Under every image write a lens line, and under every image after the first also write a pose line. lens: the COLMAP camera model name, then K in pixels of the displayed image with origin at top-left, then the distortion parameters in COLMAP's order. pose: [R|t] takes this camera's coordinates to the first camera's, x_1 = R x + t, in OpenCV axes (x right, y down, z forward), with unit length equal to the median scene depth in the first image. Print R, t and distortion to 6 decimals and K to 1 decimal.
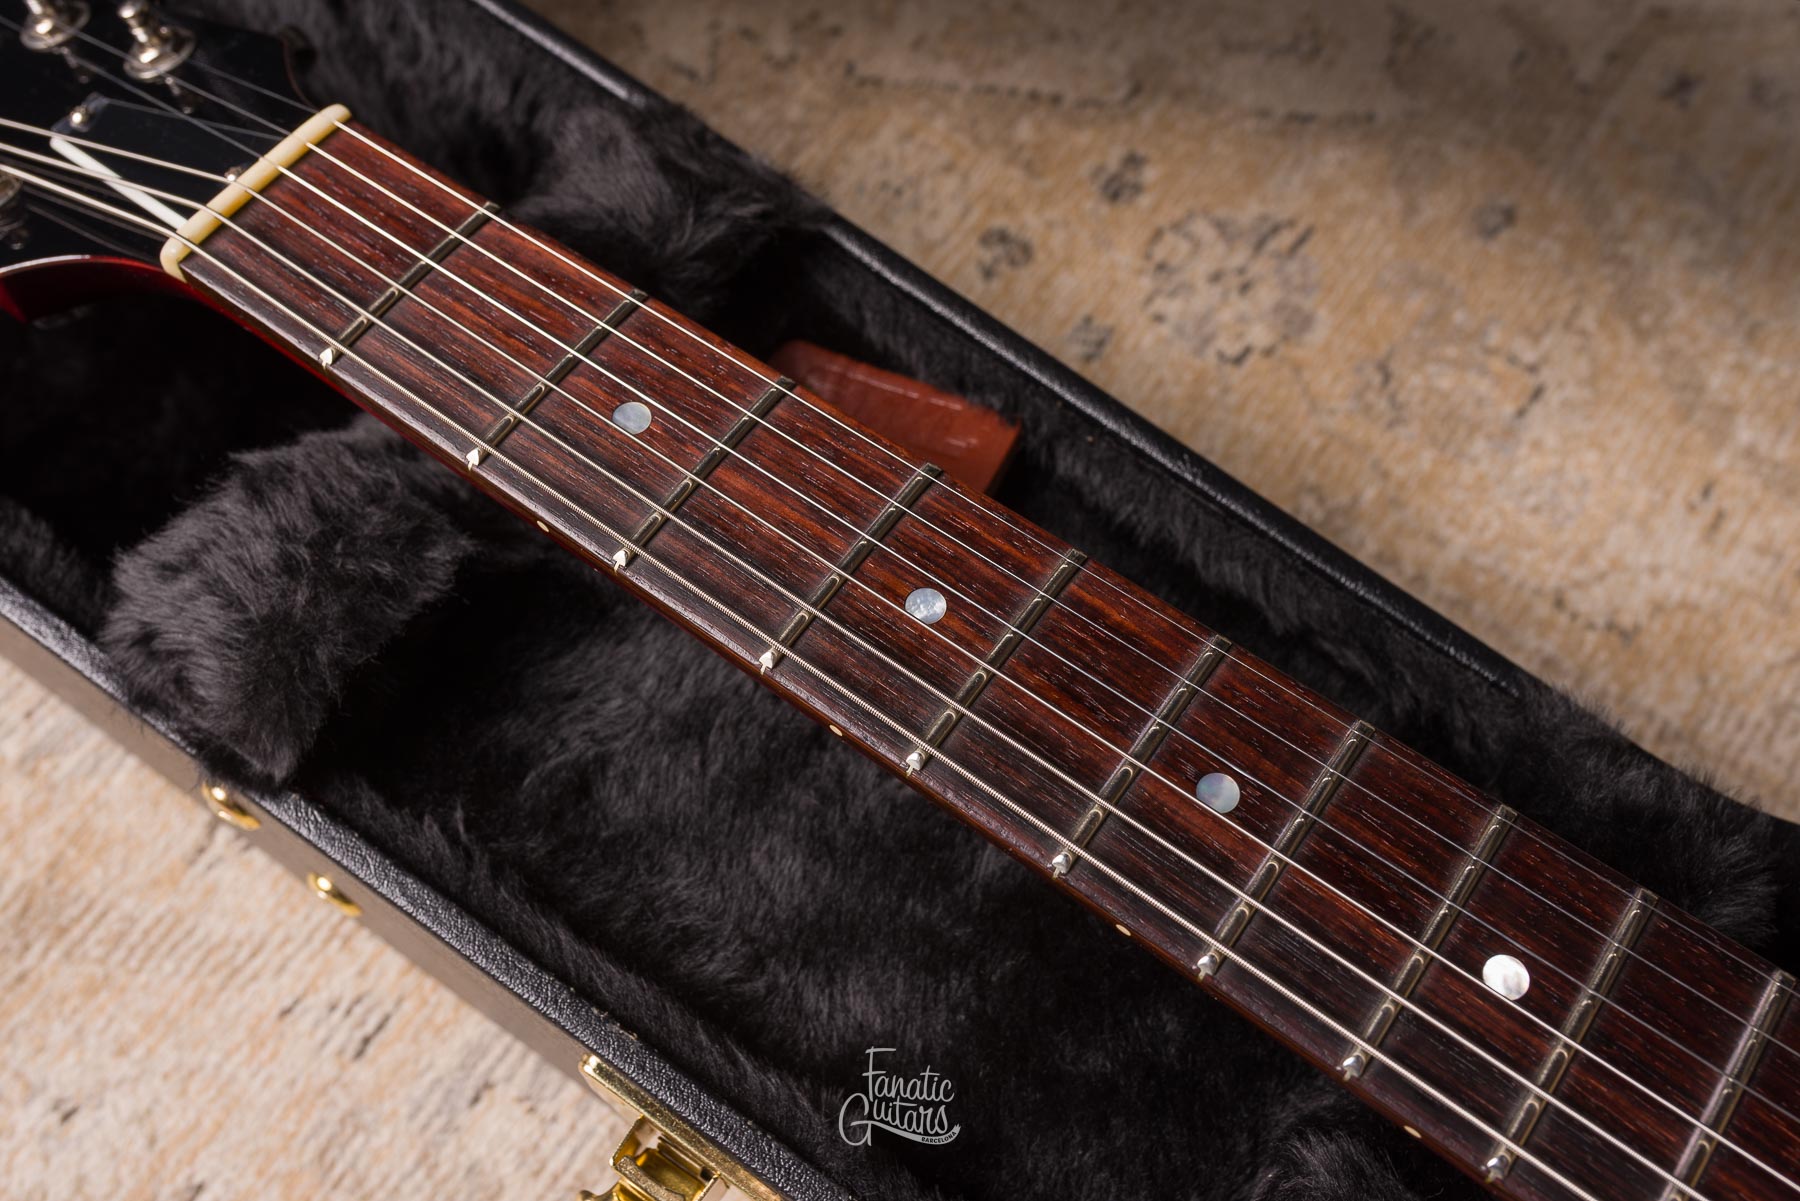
lens RADIAL K [[1825.9, 0, 902.5], [0, 1825.9, 598.9], [0, 0, 1]] dist [0.005746, -0.005293]
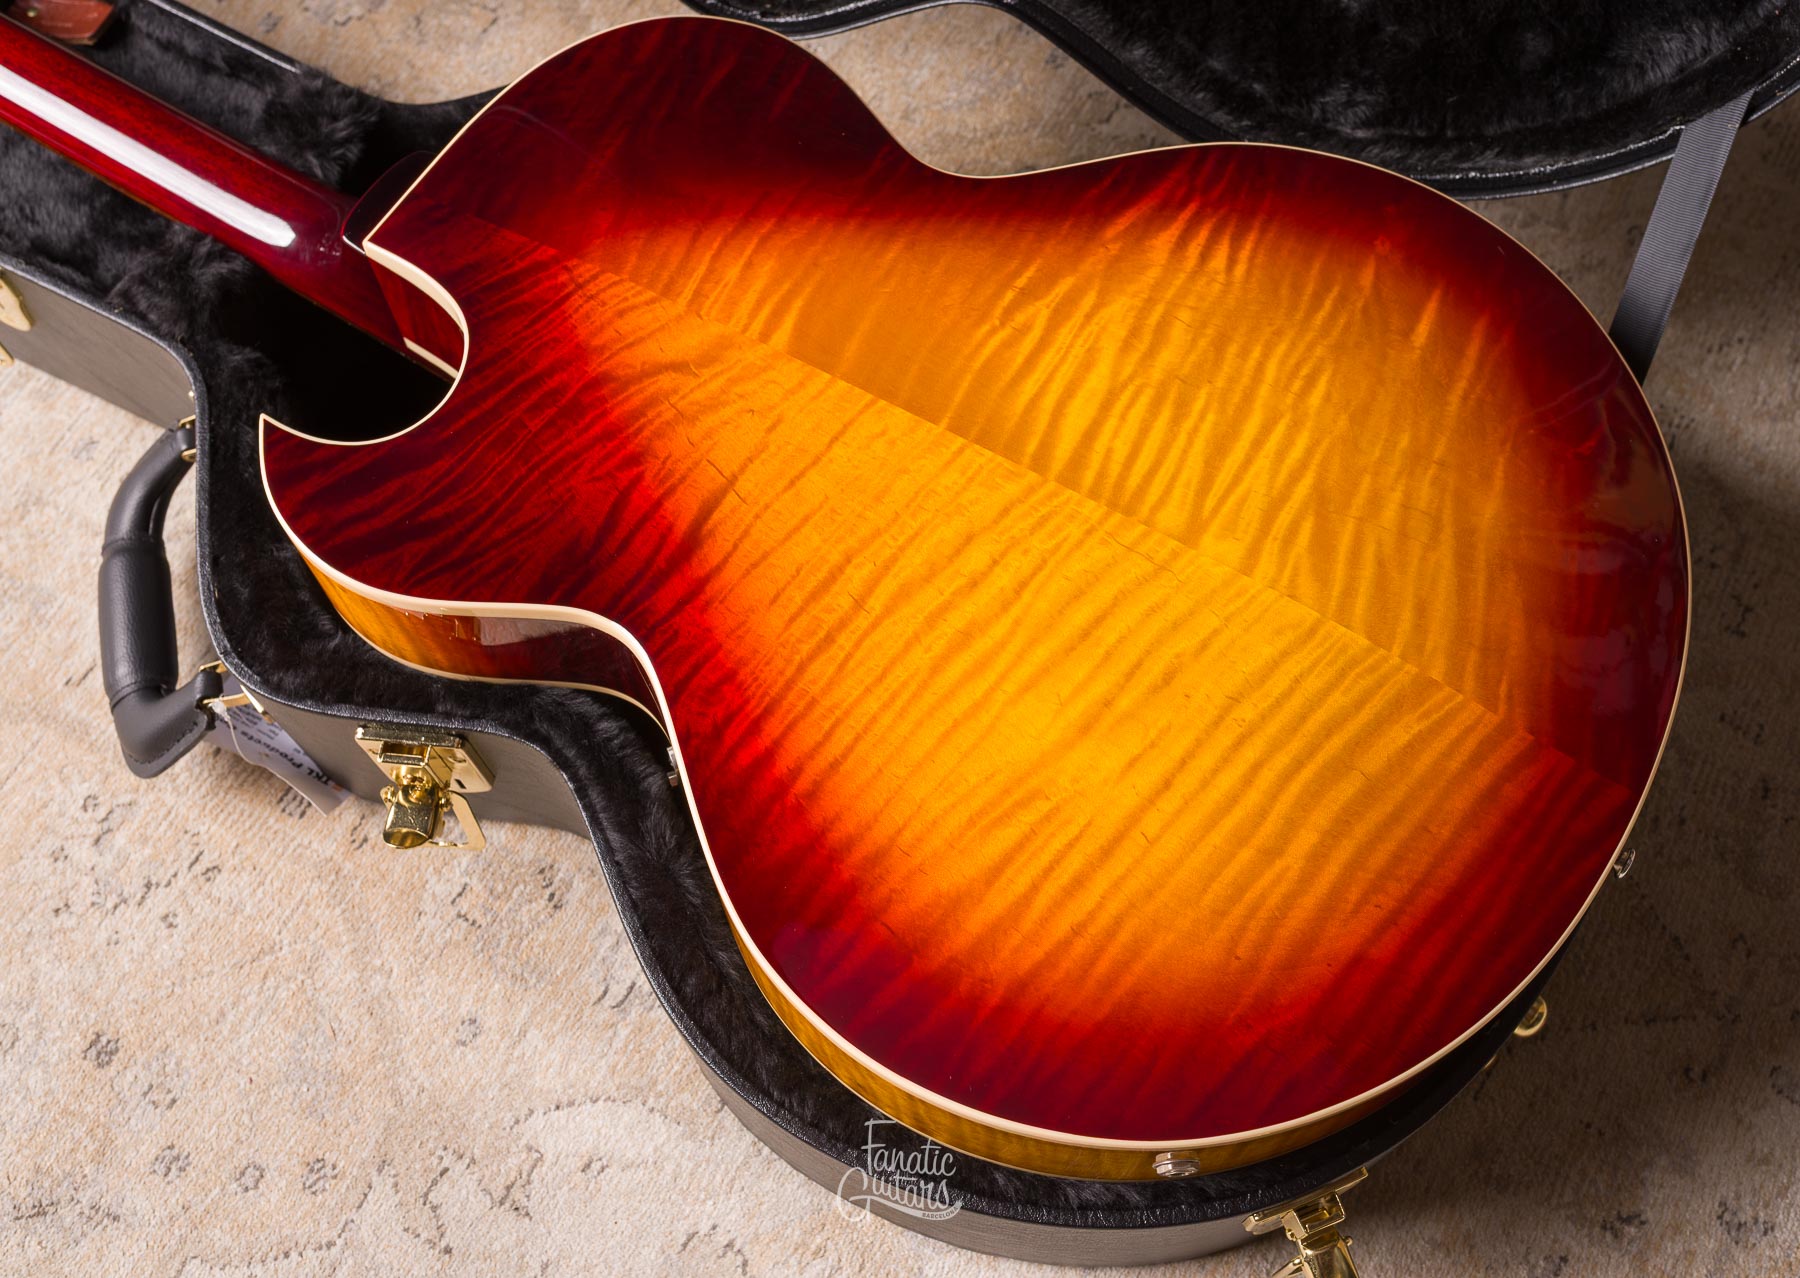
lens RADIAL K [[1863.6, 0, 962.9], [0, 1863.6, 640.2], [0, 0, 1]] dist [-0.004528, 0.004875]
pose [[0.990618, -0.131814, 0.036065, 0.723140], [0.131992, 0.991247, -0.002607, 0.659018], [-0.035406, 0.007343, 0.999346, -1.092968]]
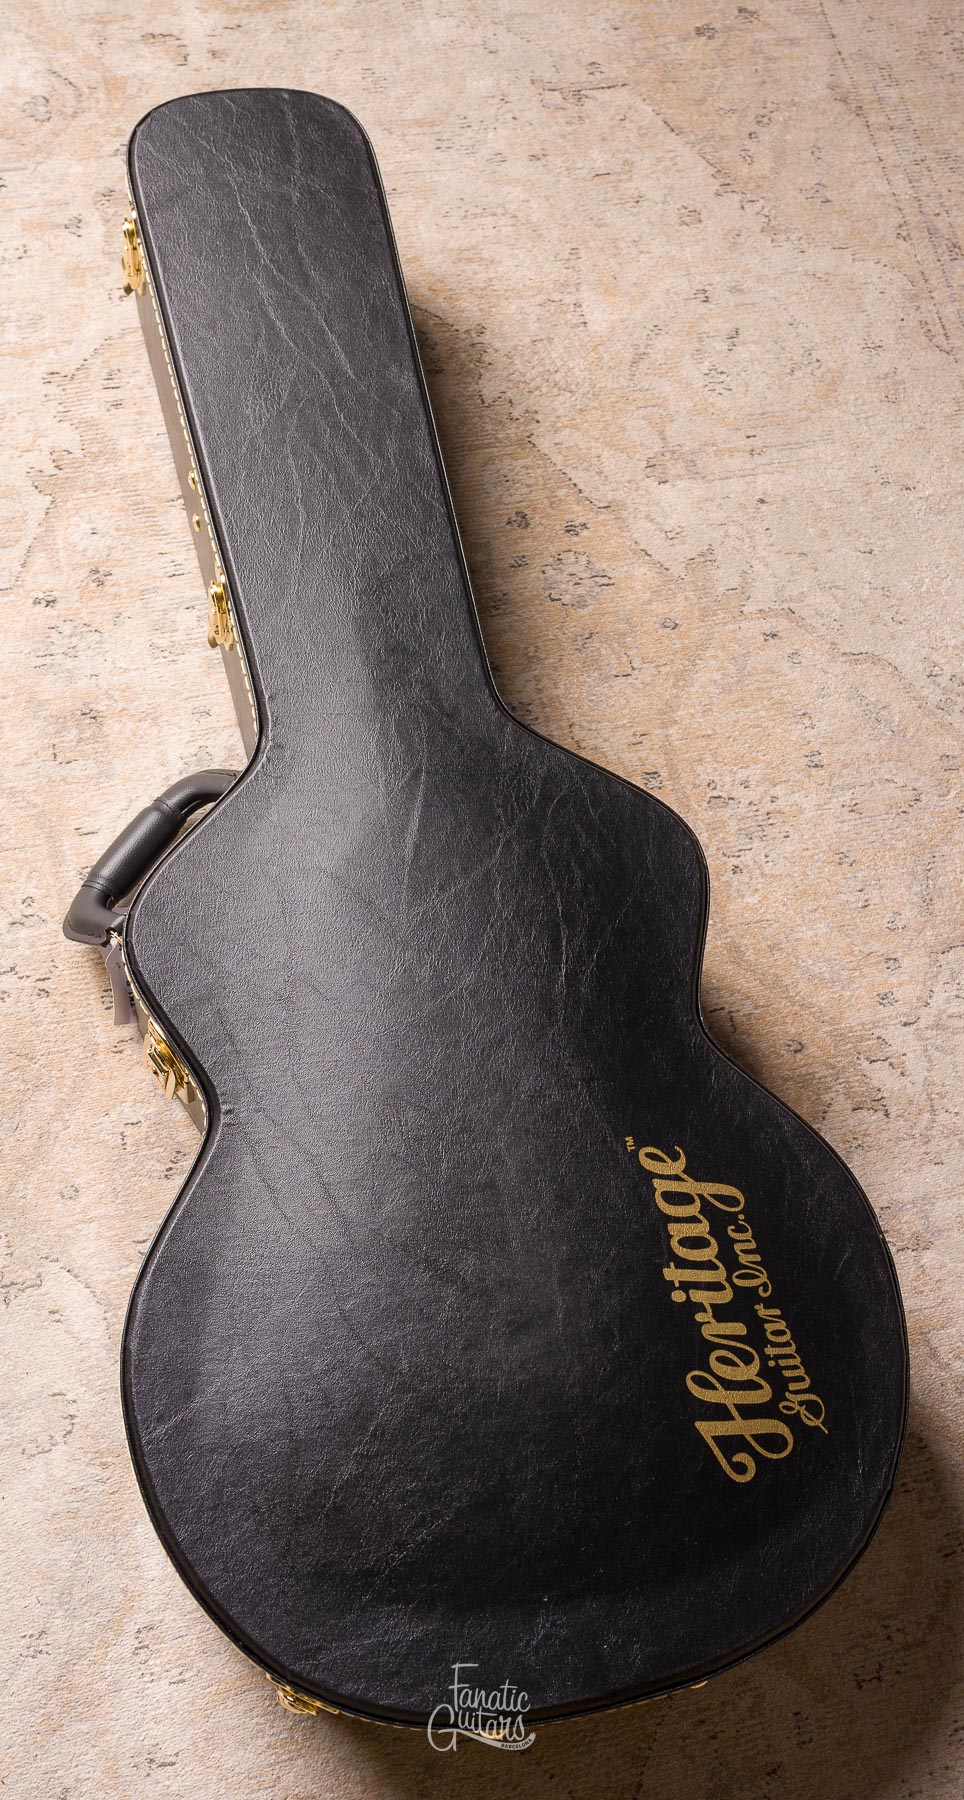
lens RADIAL K [[1917.1, 0, 469.1], [0, 1917.1, 904.8], [0, 0, 1]] dist [-0.009890, 0.016228]
pose [[0.754774, 0.637667, -0.153937, 0.870085], [-0.636010, 0.768825, 0.066331, 0.117952], [0.160648, 0.047841, 0.985852, -1.950258]]
